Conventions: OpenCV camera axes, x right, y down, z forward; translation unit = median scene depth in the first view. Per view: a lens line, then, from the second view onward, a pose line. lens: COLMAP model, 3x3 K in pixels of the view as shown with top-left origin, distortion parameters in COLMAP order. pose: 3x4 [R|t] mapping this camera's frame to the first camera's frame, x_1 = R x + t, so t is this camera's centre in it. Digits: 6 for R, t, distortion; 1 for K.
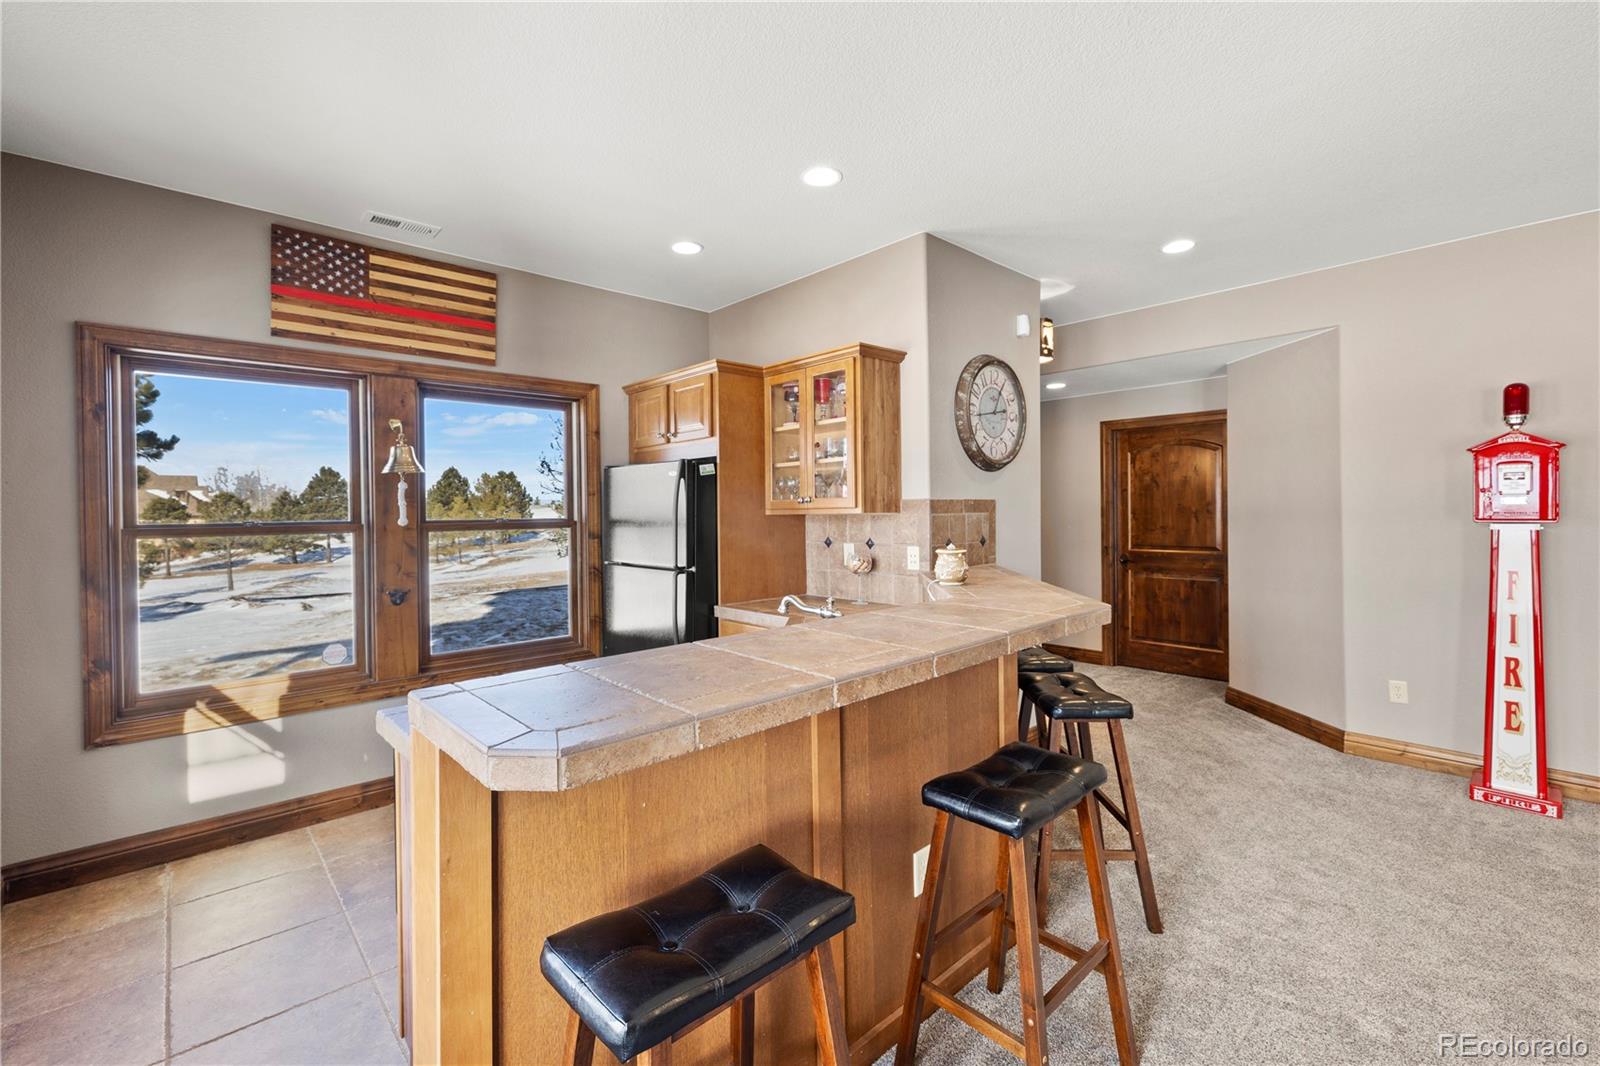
lens RADIAL K [[675.2, 0, 798.1], [0, 675.2, 515.6], [0, 0, 1]] dist [-0.001371, -0.000060]
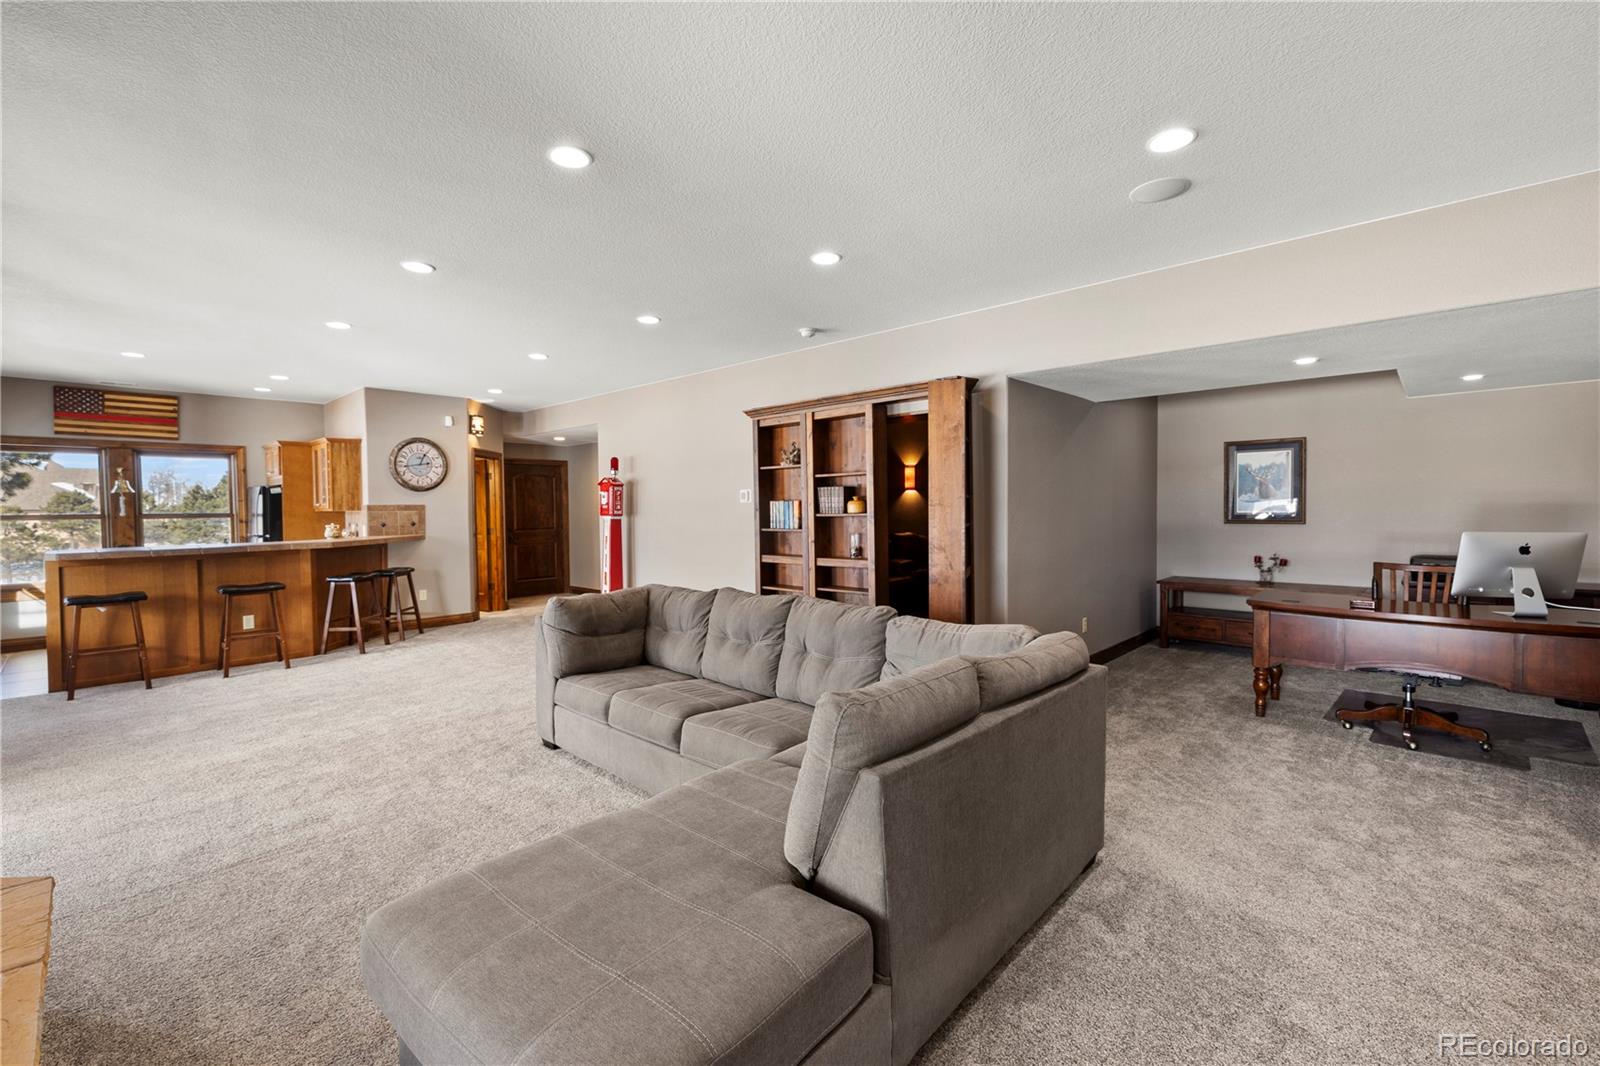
lens RADIAL K [[681.7, 0, 793.1], [0, 681.7, 527.2], [0, 0, 1]] dist [-0.000425, 0.000161]
pose [[0.998408, 0.002322, 0.056355, 1.559081], [-0.003627, 0.999727, 0.023069, -0.007852], [-0.056286, -0.023237, 0.998144, -1.431786]]
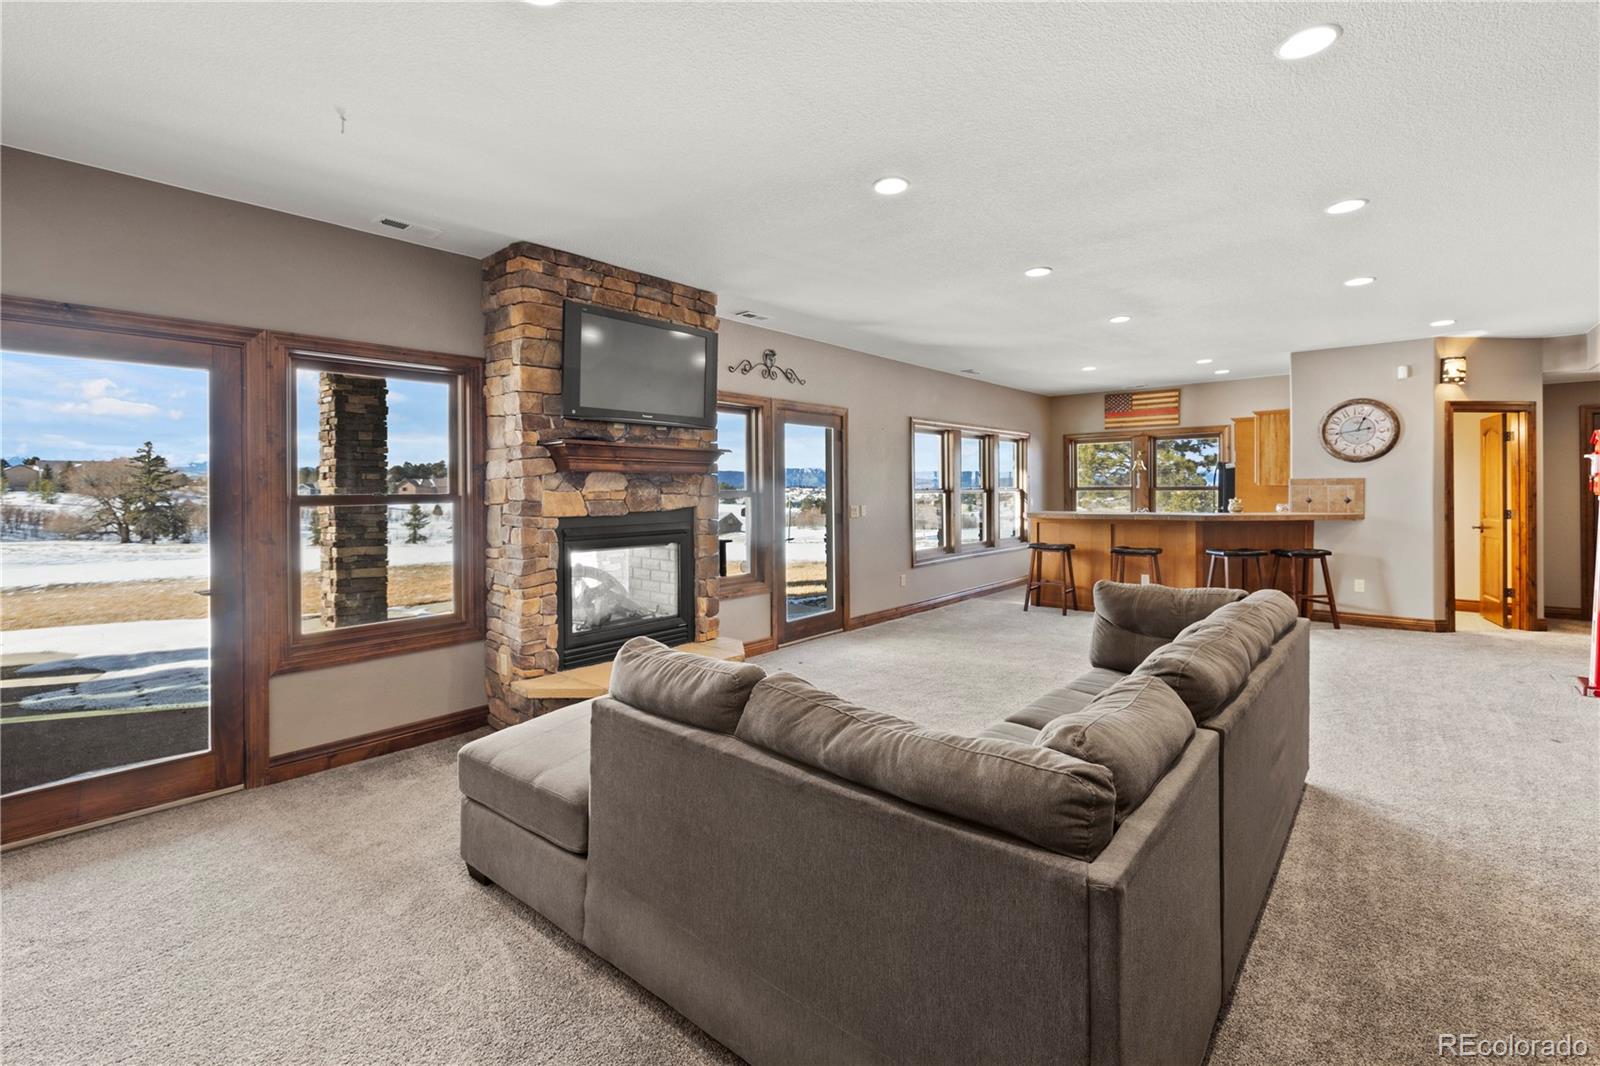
lens RADIAL K [[693.0, 0, 782.1], [0, 693.0, 489.5], [0, 0, 1]] dist [0.001044, 0.000232]
pose [[0.089494, 0.014241, -0.995886, 2.312526], [-0.000996, 0.999899, 0.014209, -0.020352], [0.995987, -0.000280, 0.089499, -0.819058]]
